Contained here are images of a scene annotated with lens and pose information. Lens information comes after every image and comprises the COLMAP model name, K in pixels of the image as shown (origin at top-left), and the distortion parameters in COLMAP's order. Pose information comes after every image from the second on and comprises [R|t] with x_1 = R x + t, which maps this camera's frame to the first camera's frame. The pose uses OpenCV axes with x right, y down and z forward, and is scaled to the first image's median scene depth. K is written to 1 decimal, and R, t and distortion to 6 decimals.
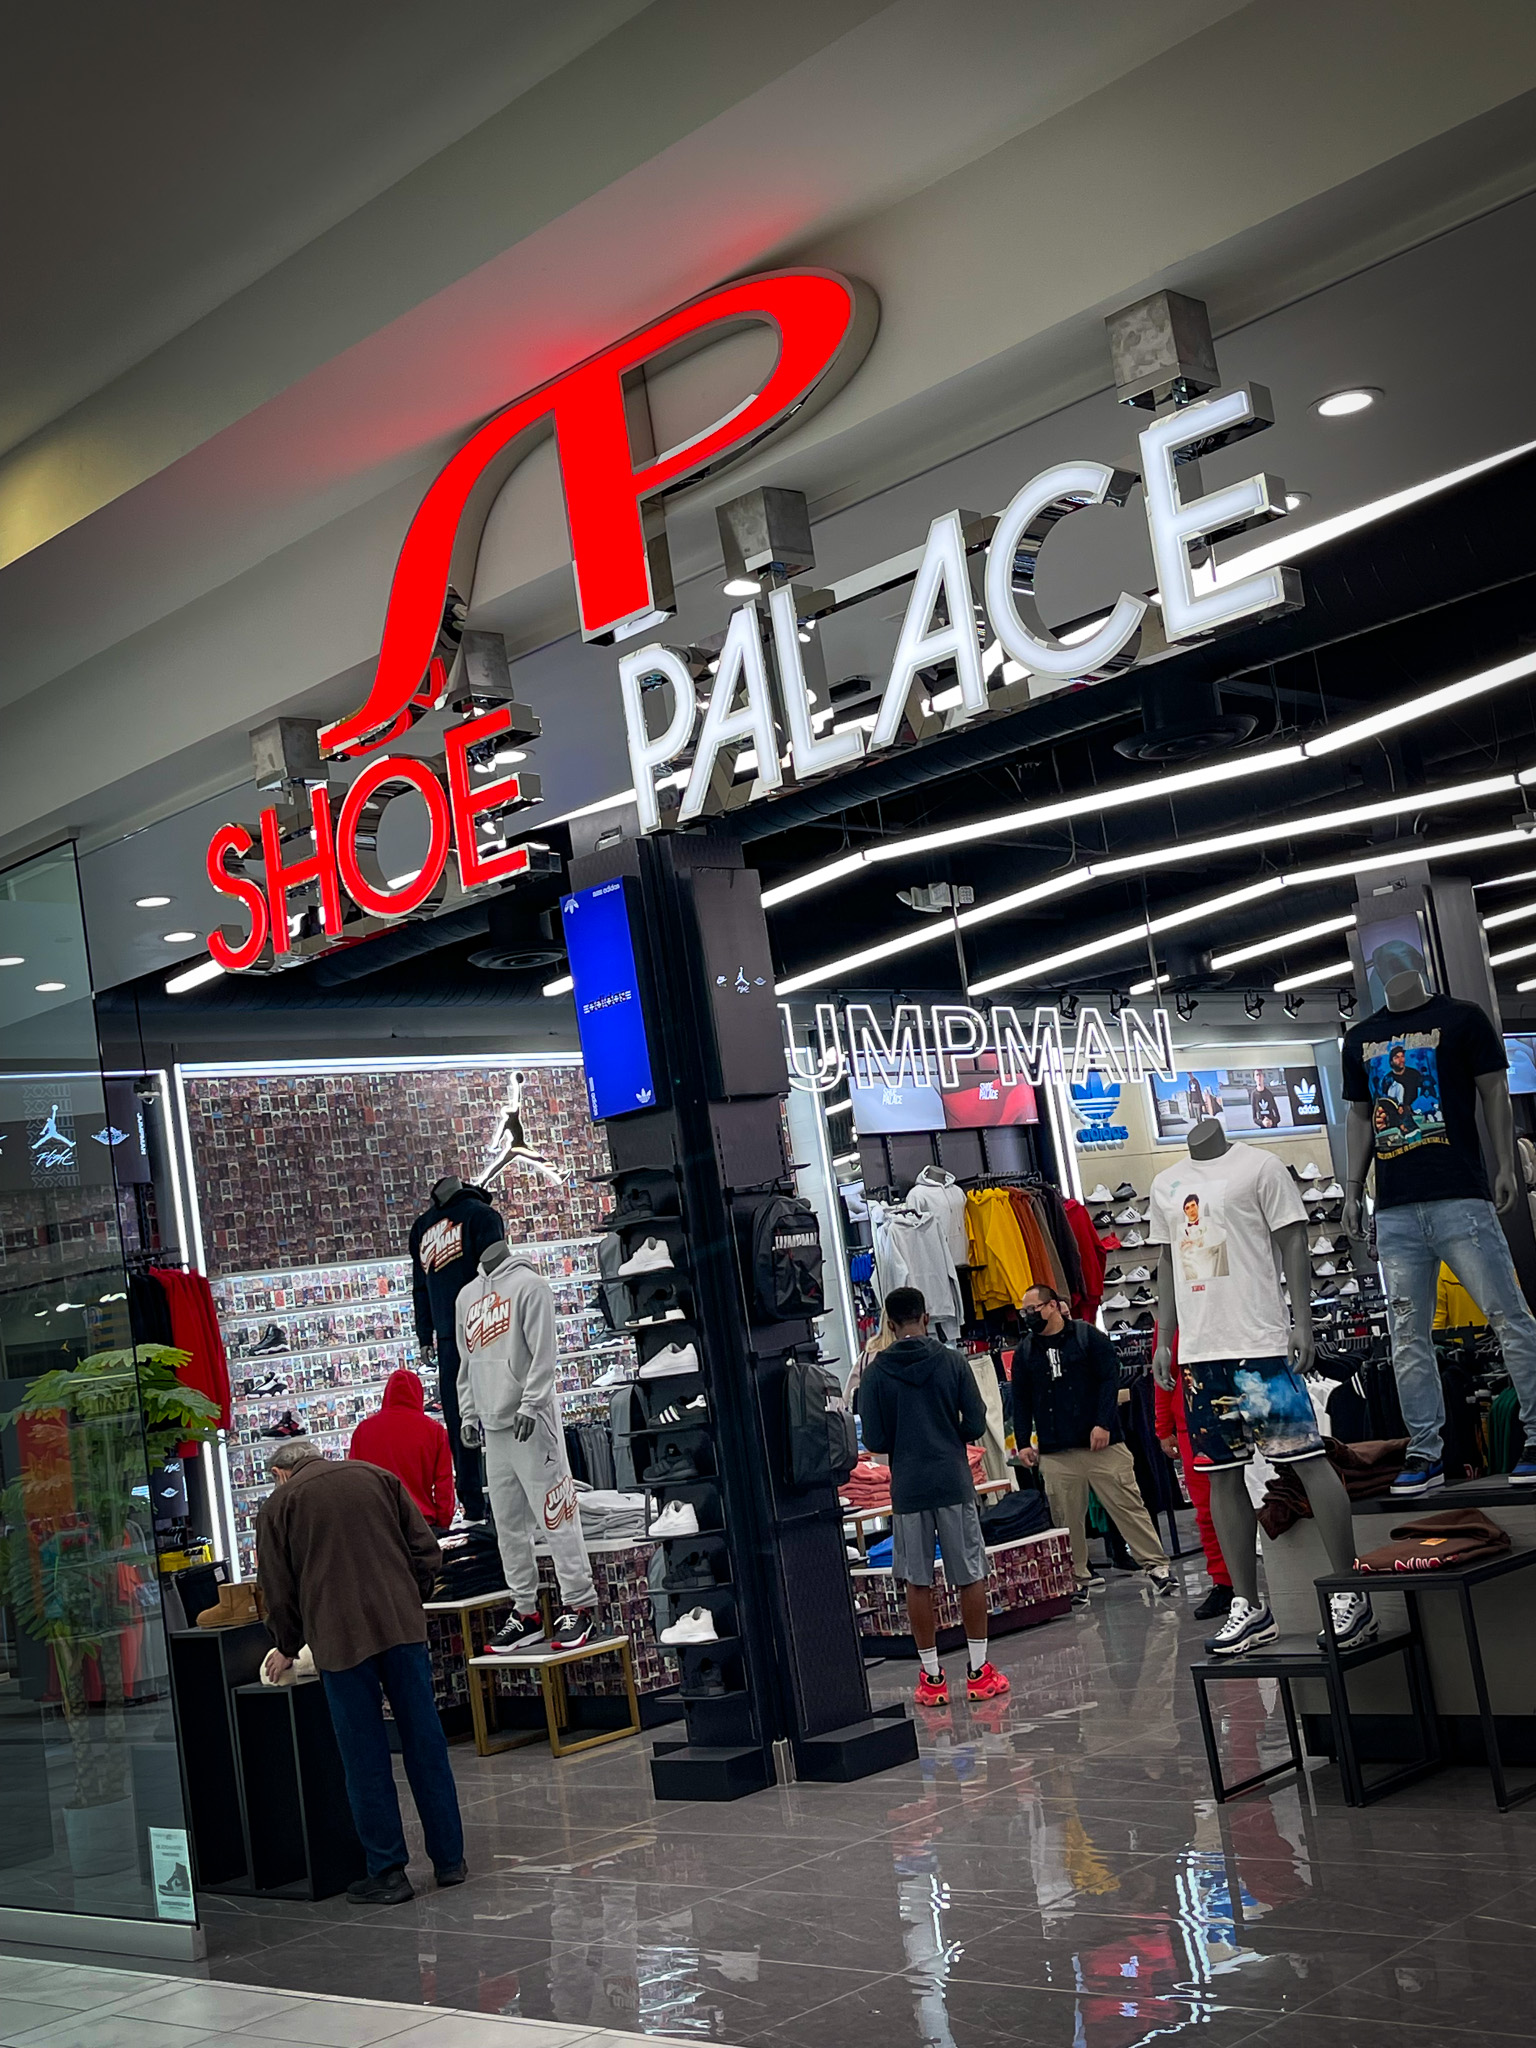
lens RADIAL K [[2438.9, 0, 772.7], [0, 2438.9, 1039.9], [0, 0, 1]] dist [0.130468, 0.000000]
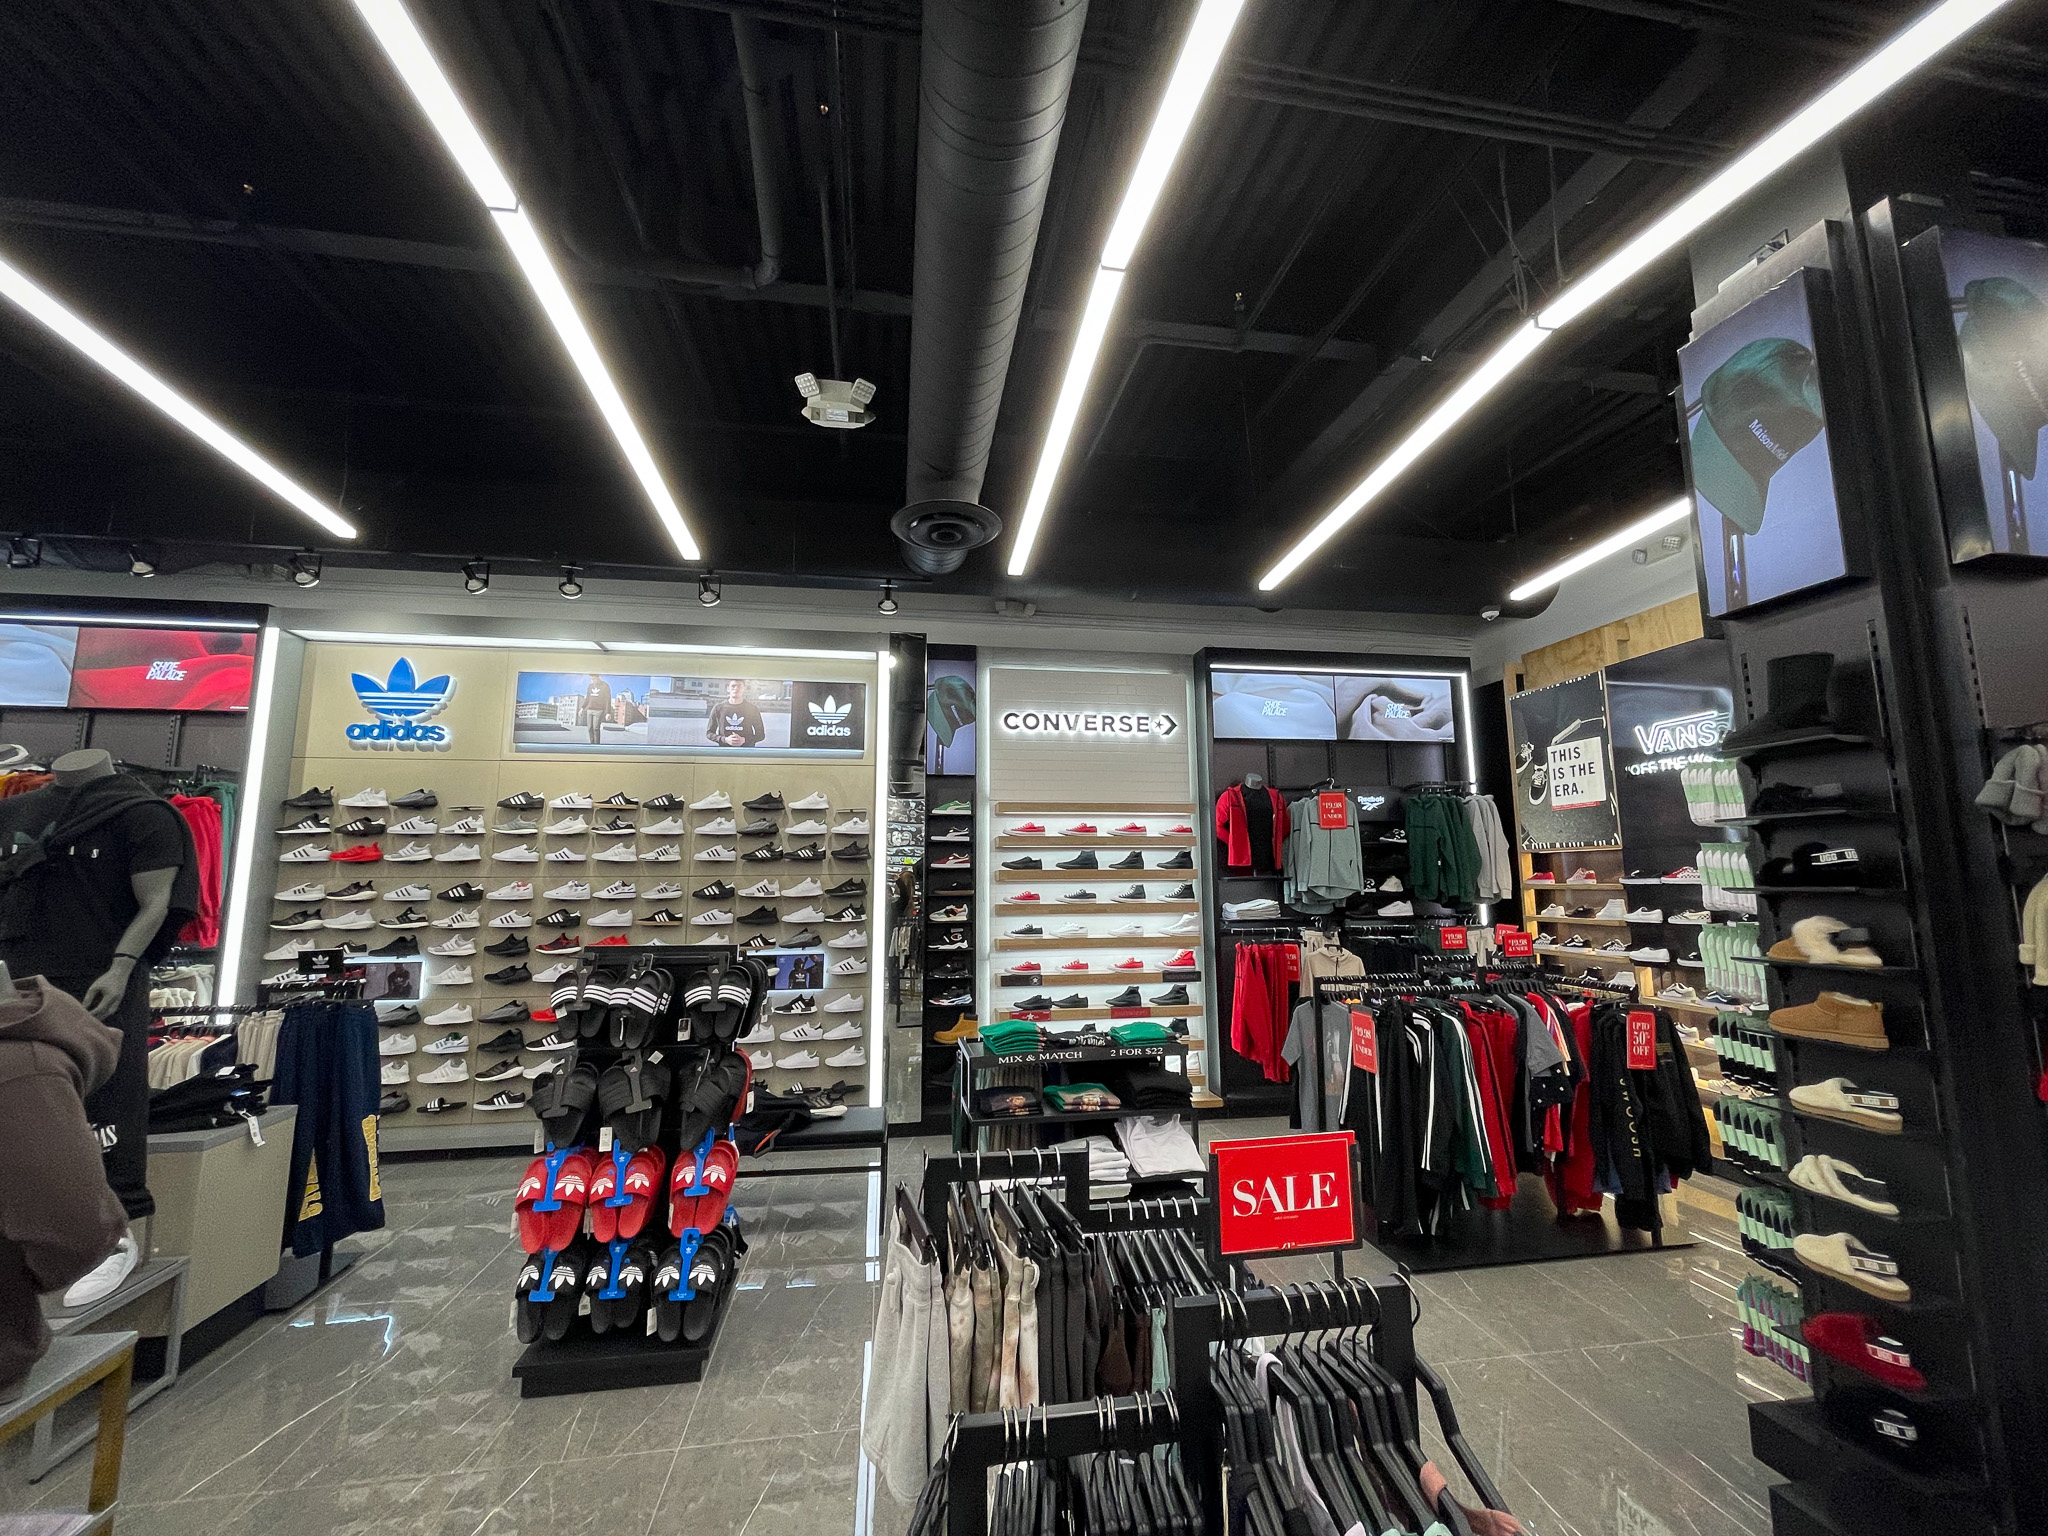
lens RADIAL K [[798.1, 0, 1026.0], [0, 798.1, 780.7], [0, 0, 1]] dist [-0.004085, 0.000659]
pose [[0.796701, 0.042902, -0.602849, 0.547997], [-0.035584, 0.999077, 0.024074, 0.045500], [0.603325, 0.002272, 0.797492, 1.006050]]
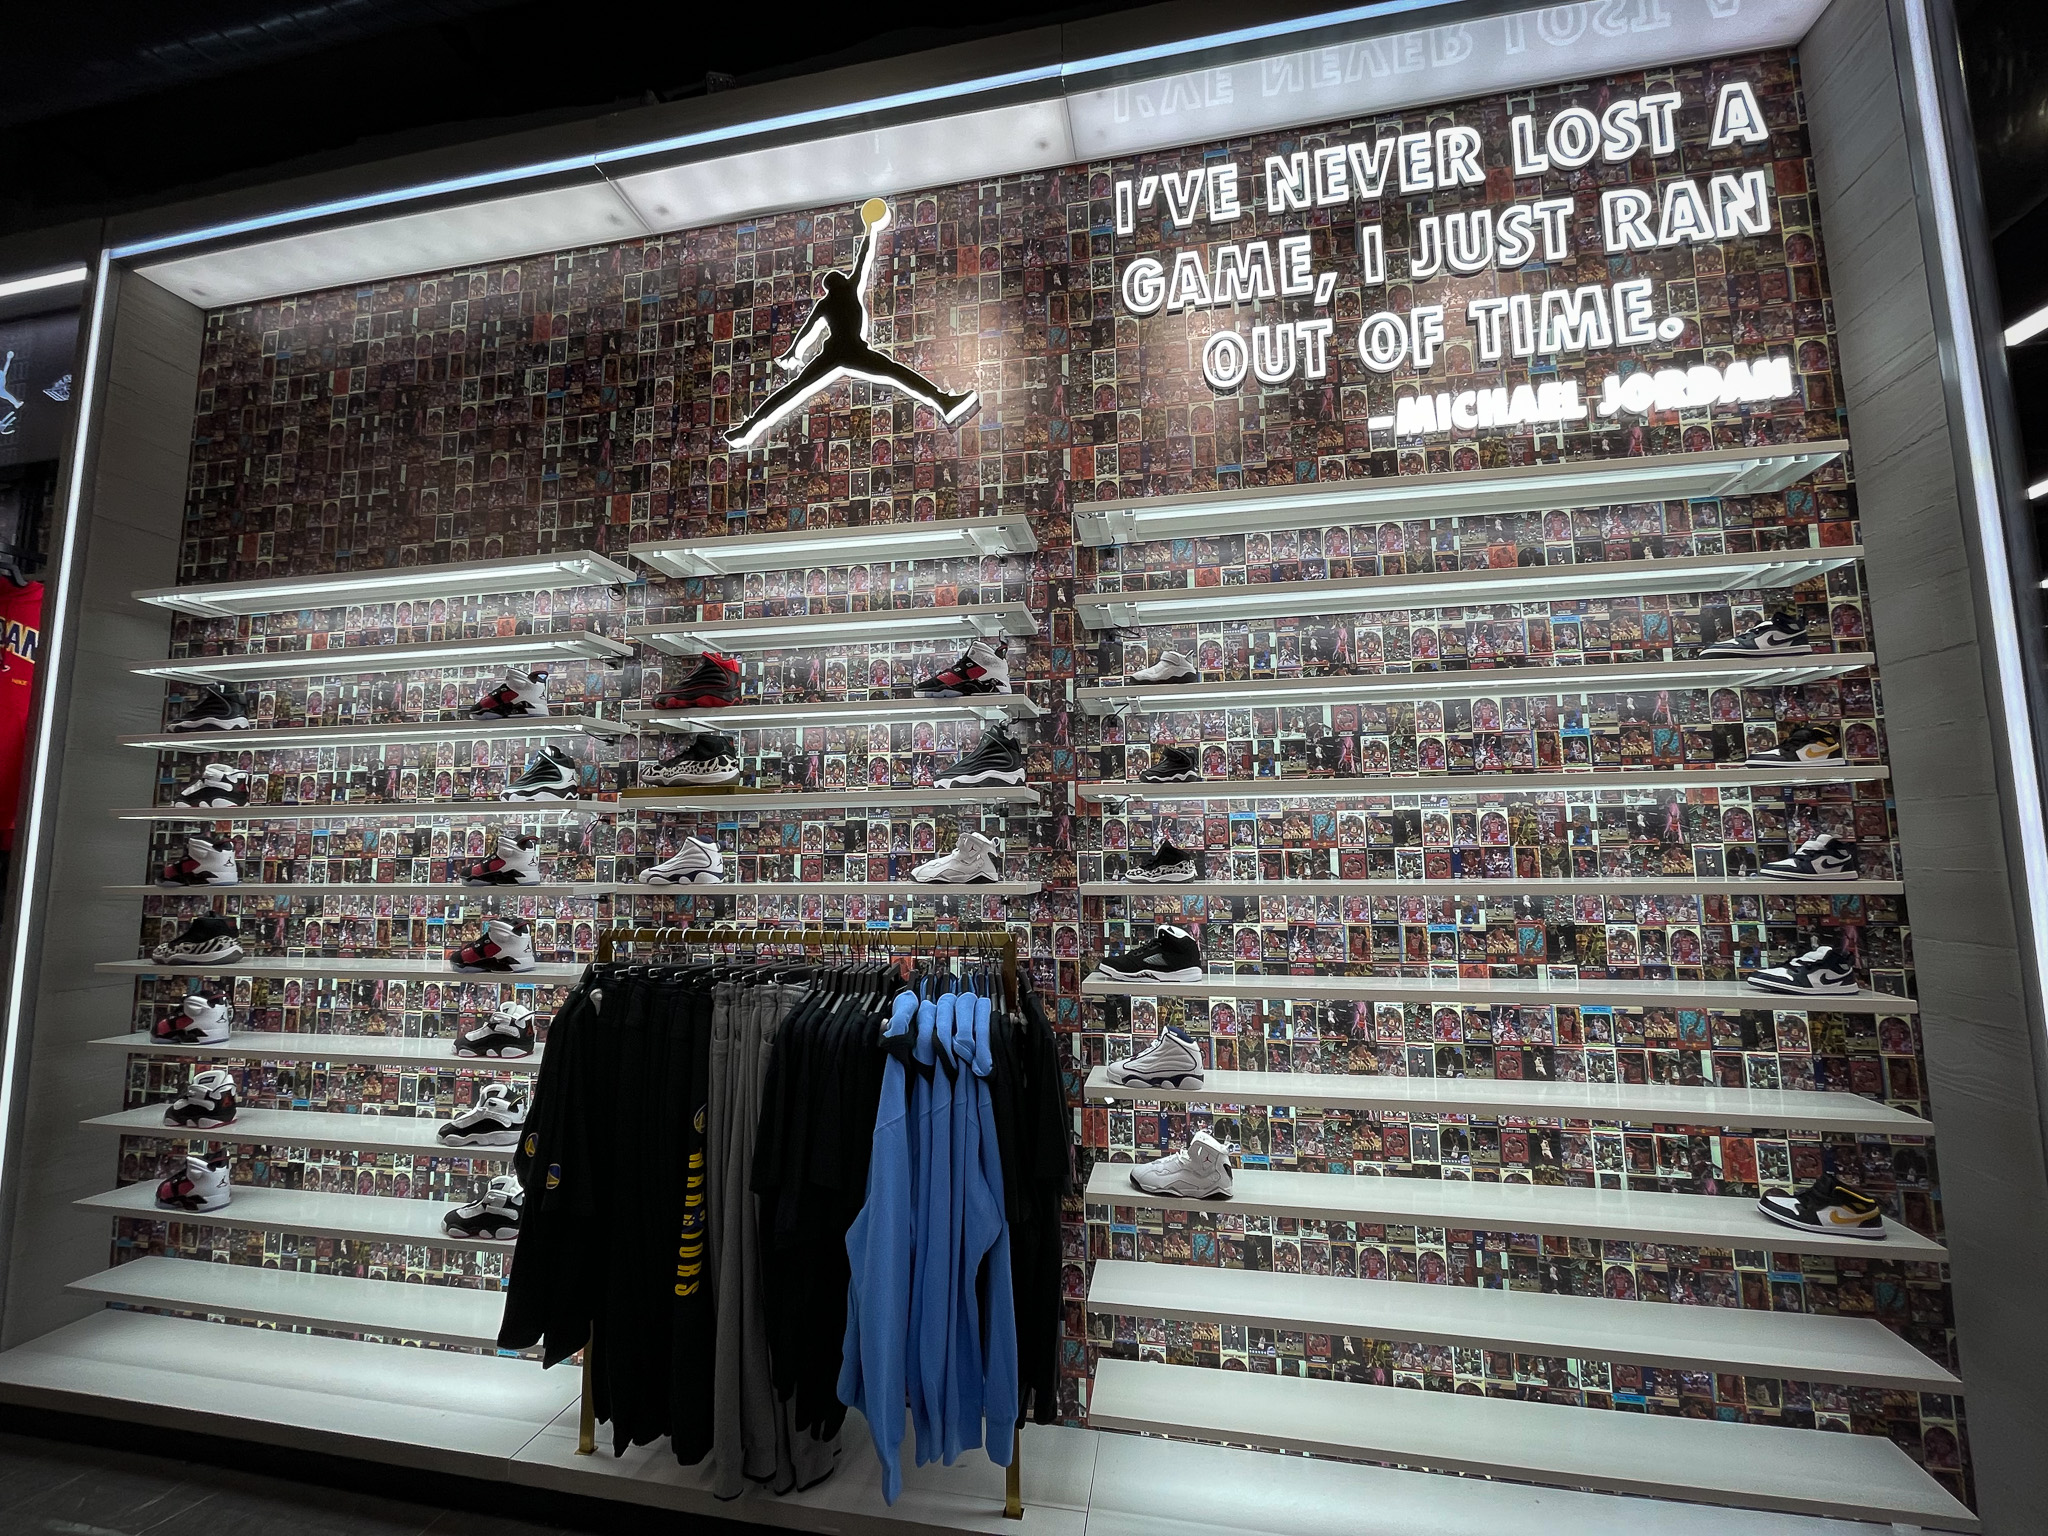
lens RADIAL K [[822.8, 0, 1033.4], [0, 822.8, 768.1], [0, 0, 1]] dist [-0.002151, 0.000819]
pose [[0.547039, 0.048630, -0.835694, 0.045090], [0.029178, 0.996597, 0.077093, 0.097769], [0.836599, -0.066557, 0.543758, 0.813864]]
